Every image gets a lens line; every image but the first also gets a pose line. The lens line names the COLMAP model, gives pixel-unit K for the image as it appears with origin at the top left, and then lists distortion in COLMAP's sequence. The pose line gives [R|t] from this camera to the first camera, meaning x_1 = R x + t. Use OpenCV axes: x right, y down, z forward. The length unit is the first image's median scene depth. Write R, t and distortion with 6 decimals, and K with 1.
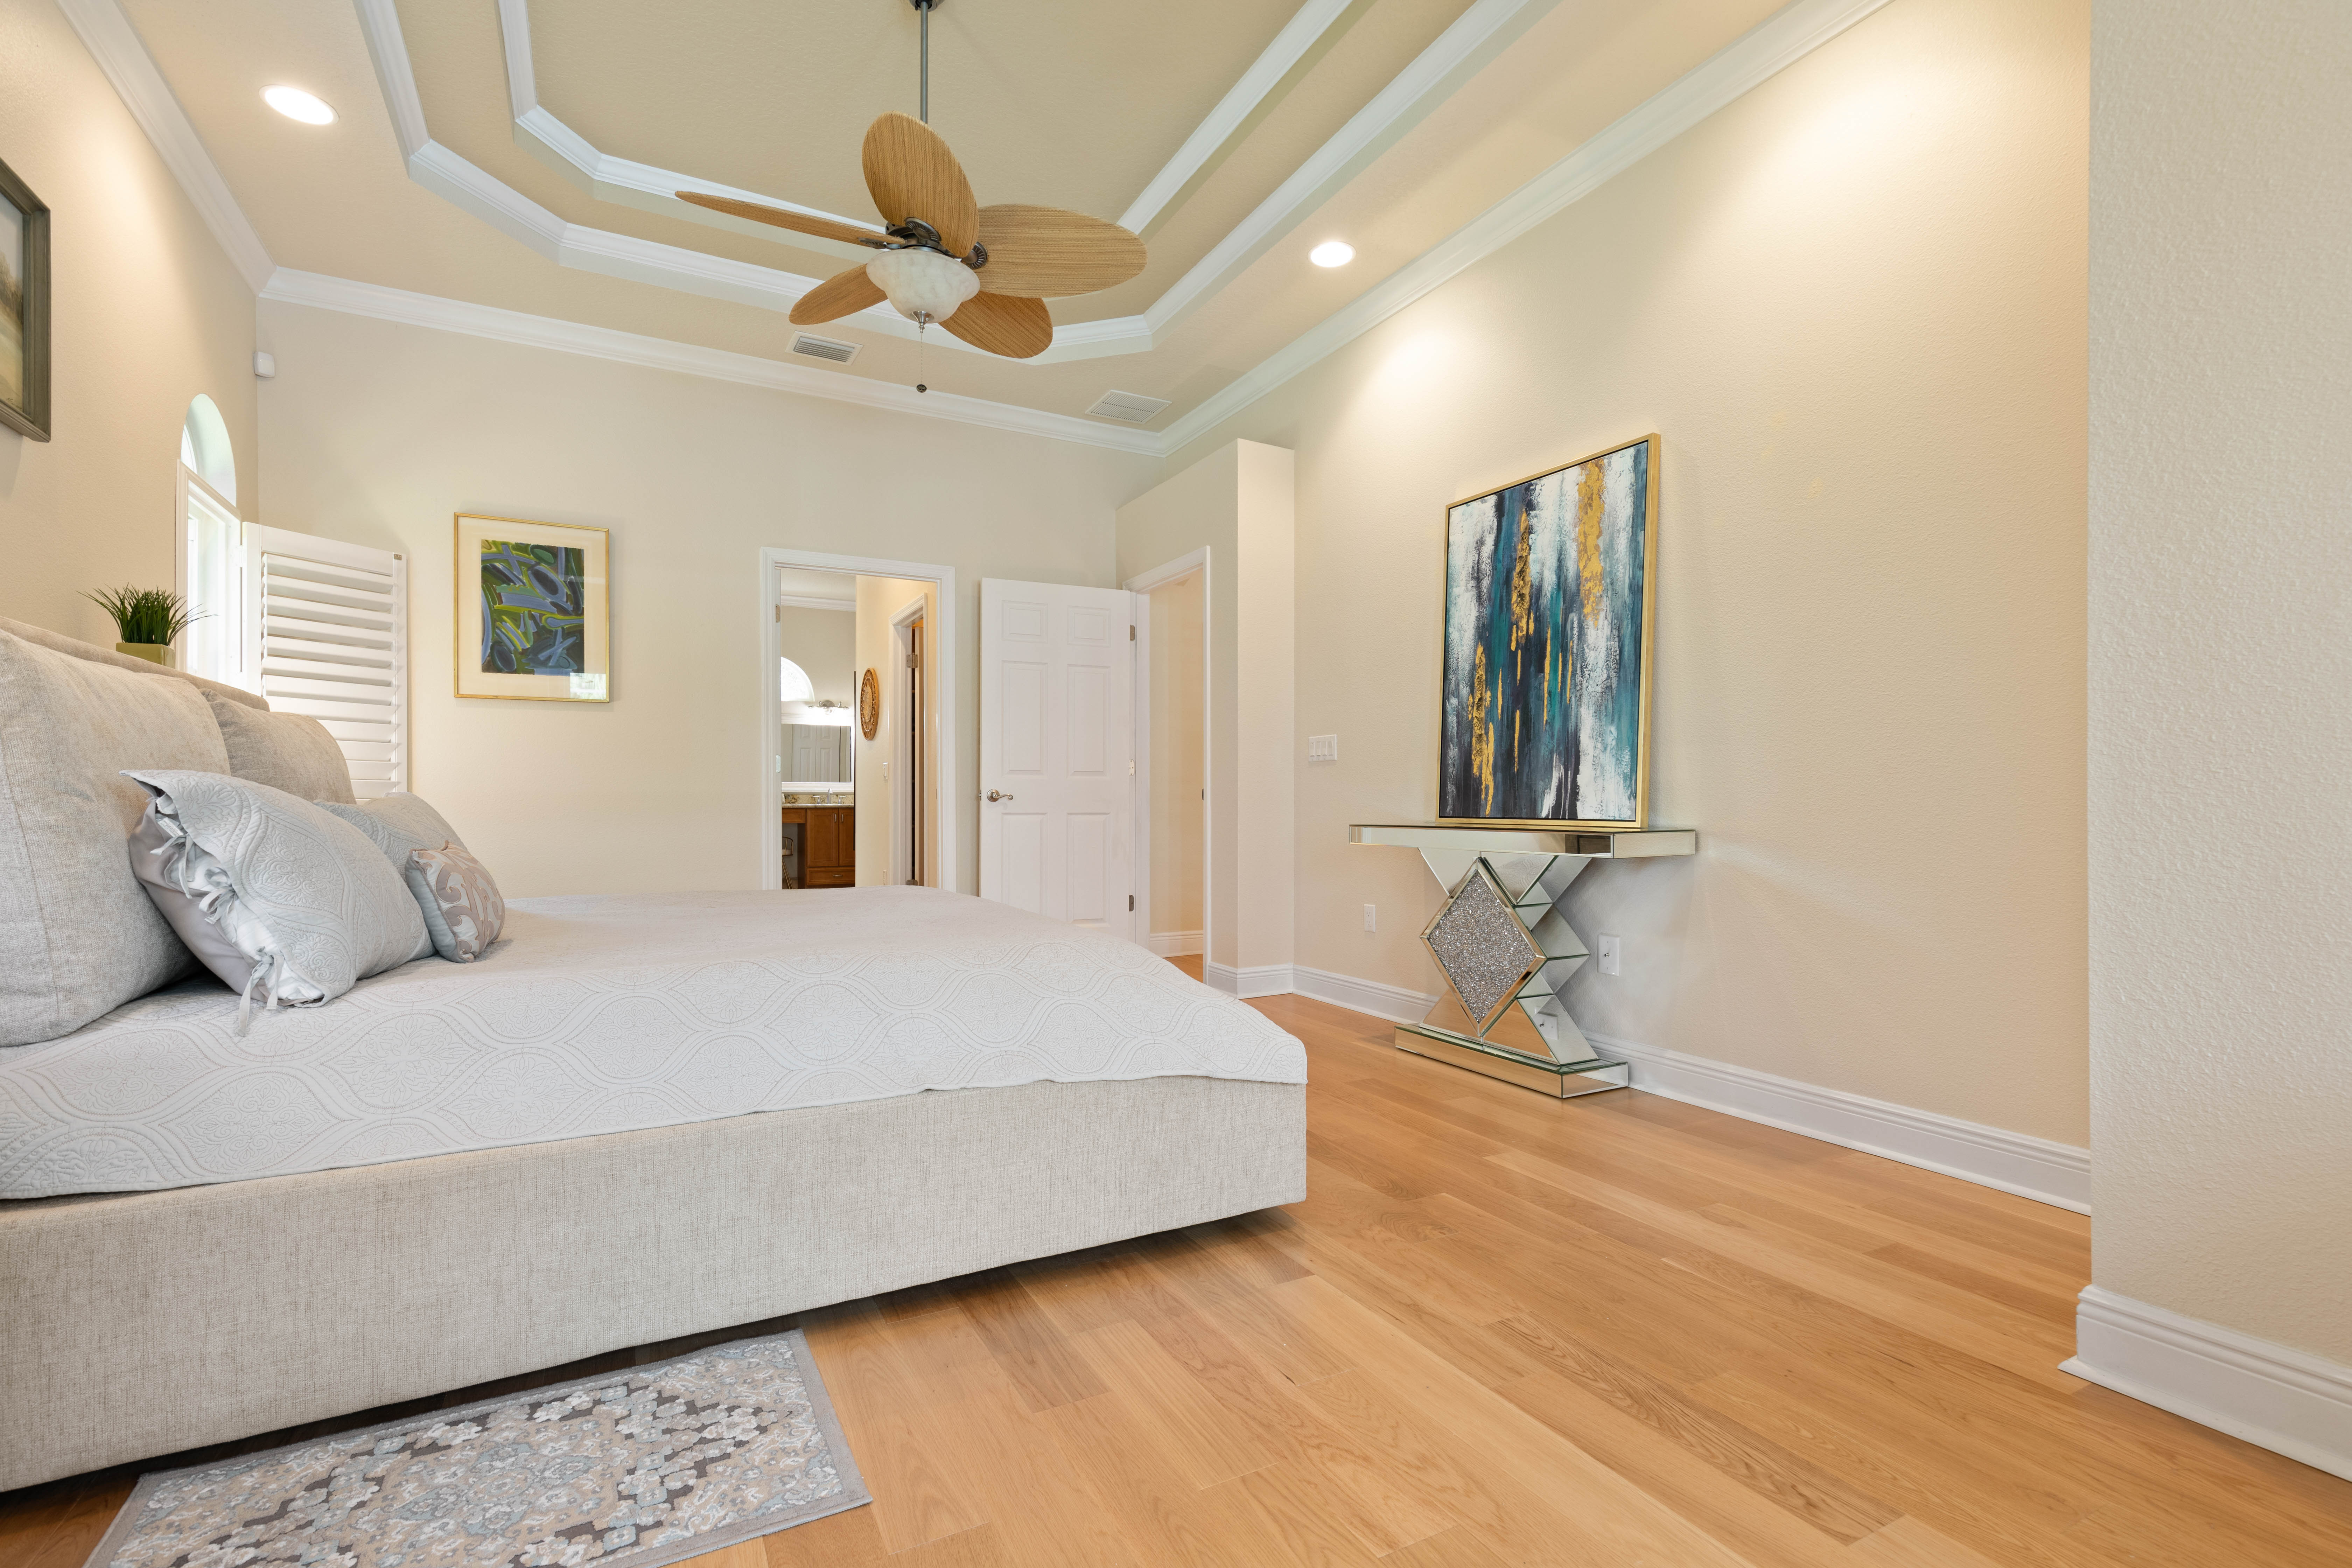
lens RADIAL K [[1067.9, 0, 1177.4], [0, 1067.9, 785.7], [0, 0, 1]] dist [0.011585, -0.001949]
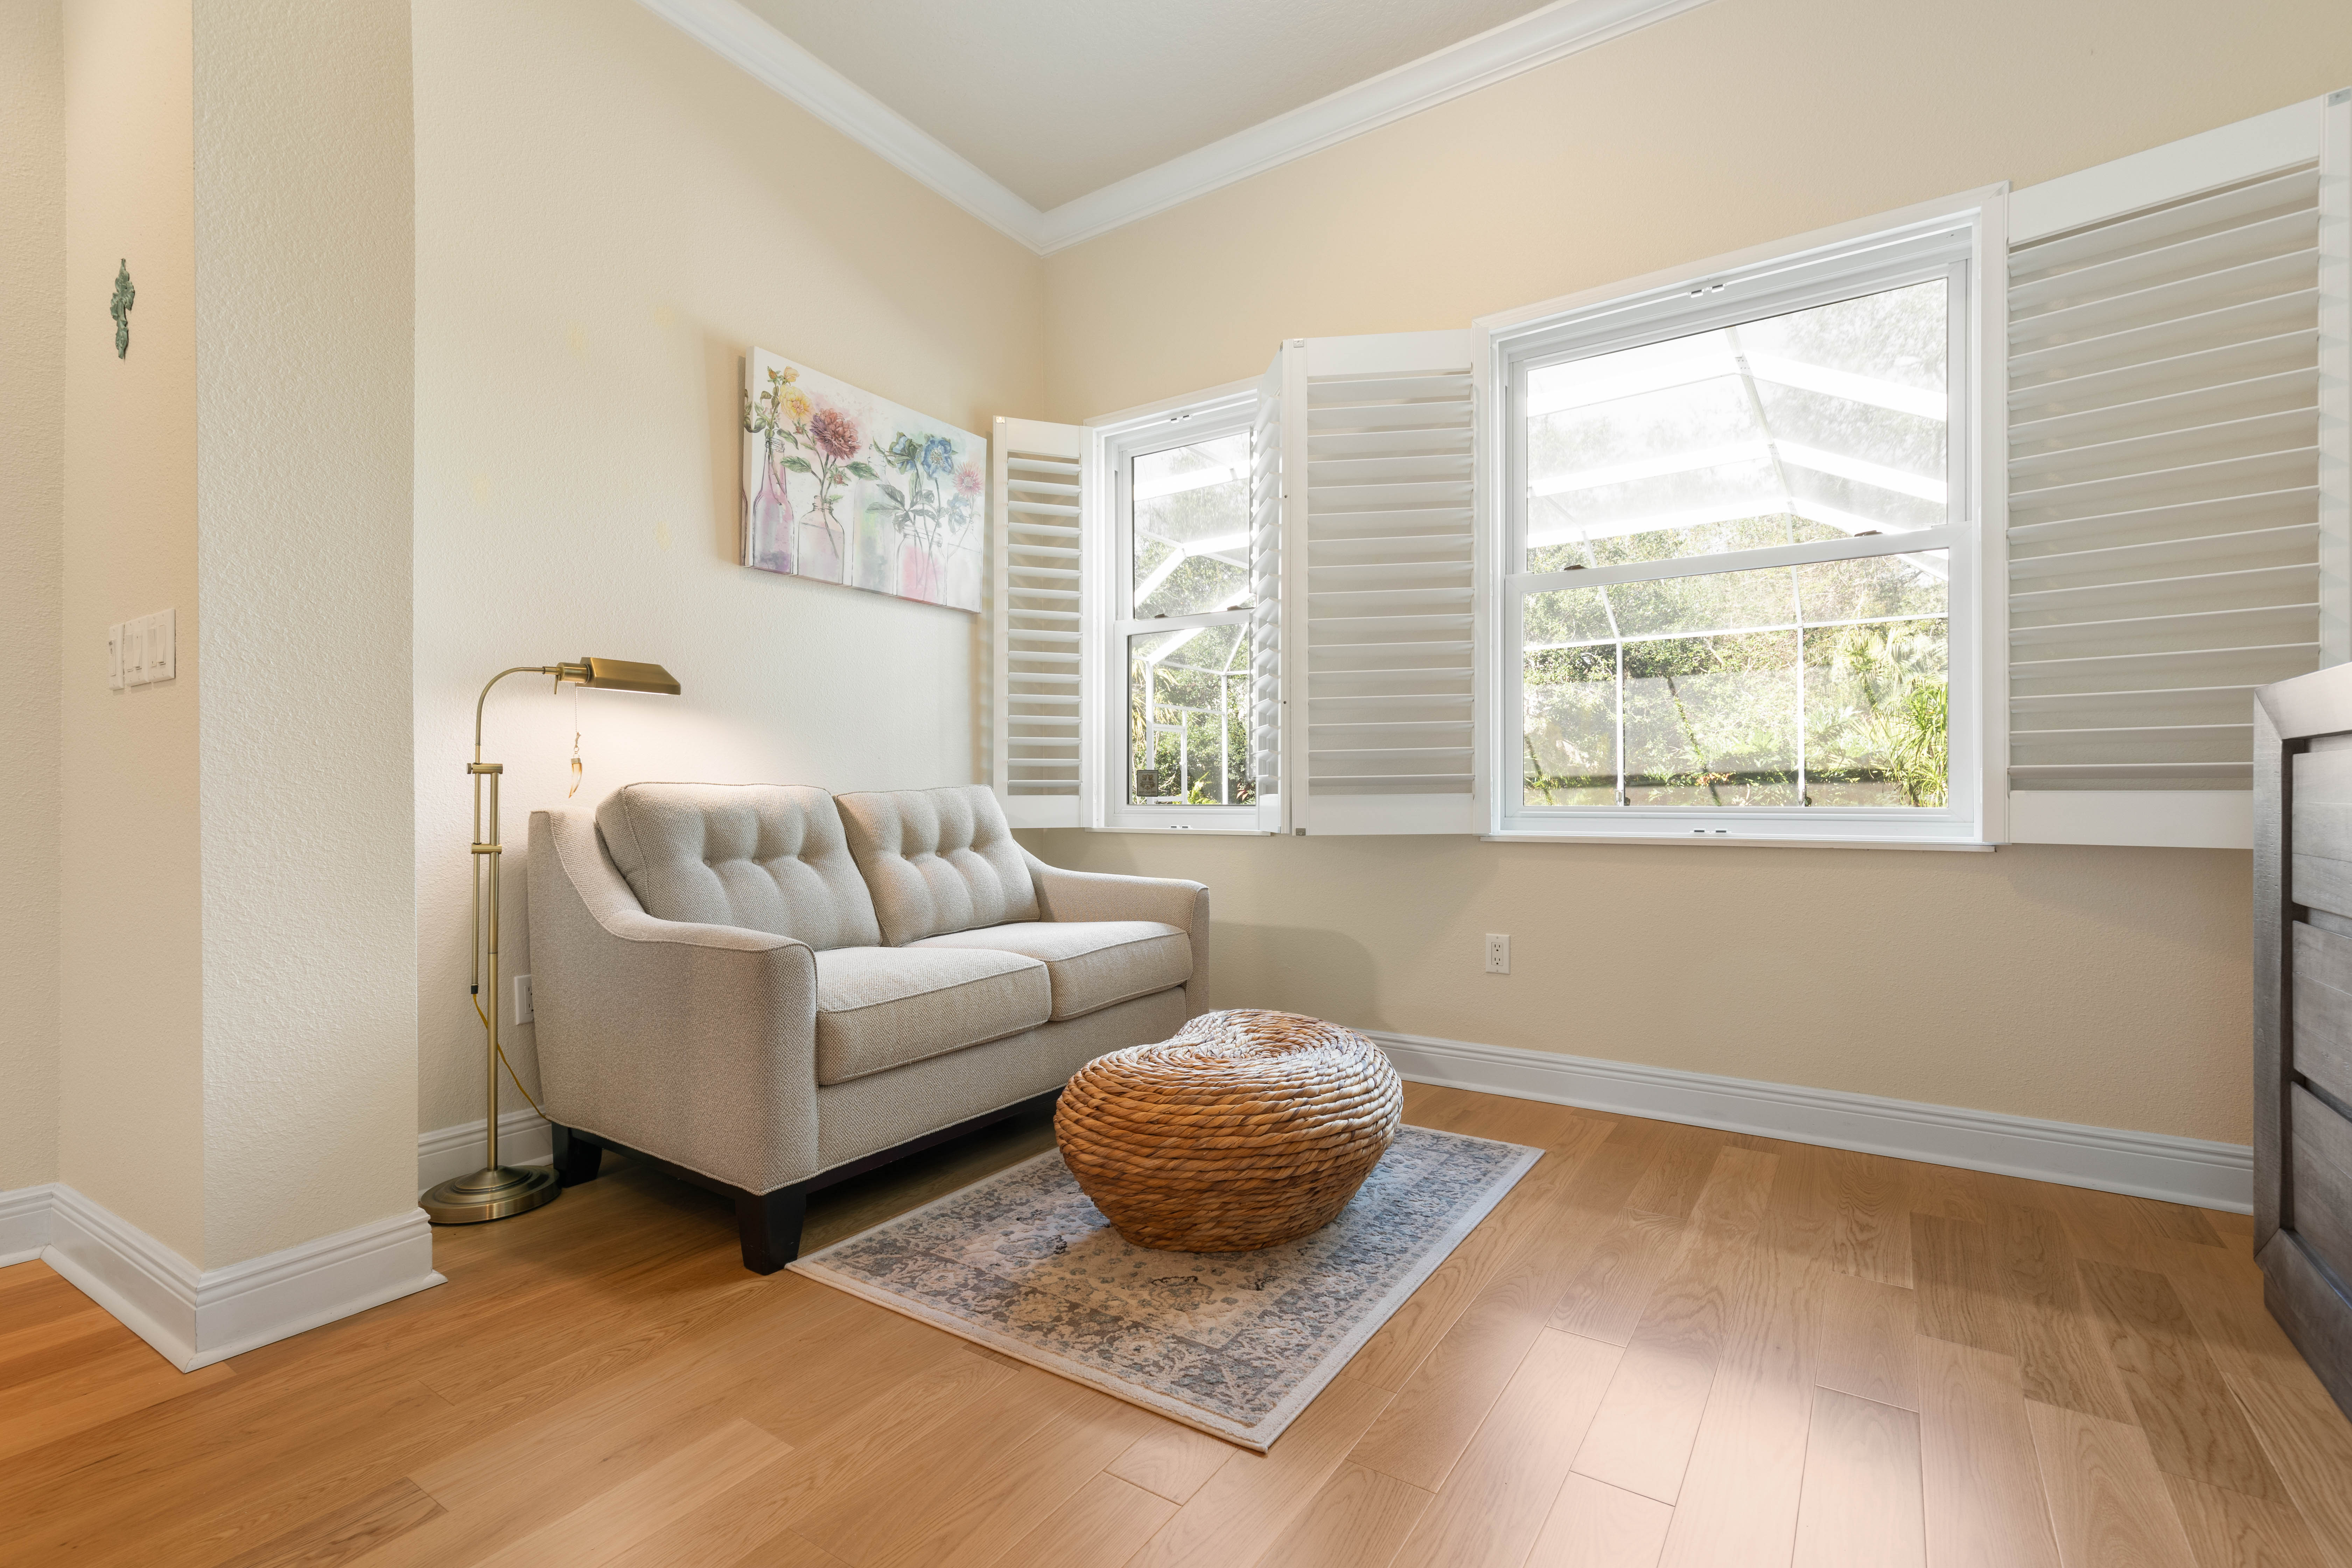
lens RADIAL K [[1067.9, 0, 1170.3], [0, 1067.9, 791.0], [0, 0, 1]] dist [0.011585, -0.001949]
pose [[-0.469793, 0.002391, 0.882773, -0.492085], [-0.014175, 0.999847, -0.010251, 0.007008], [-0.882663, -0.017330, -0.469687, 0.691708]]
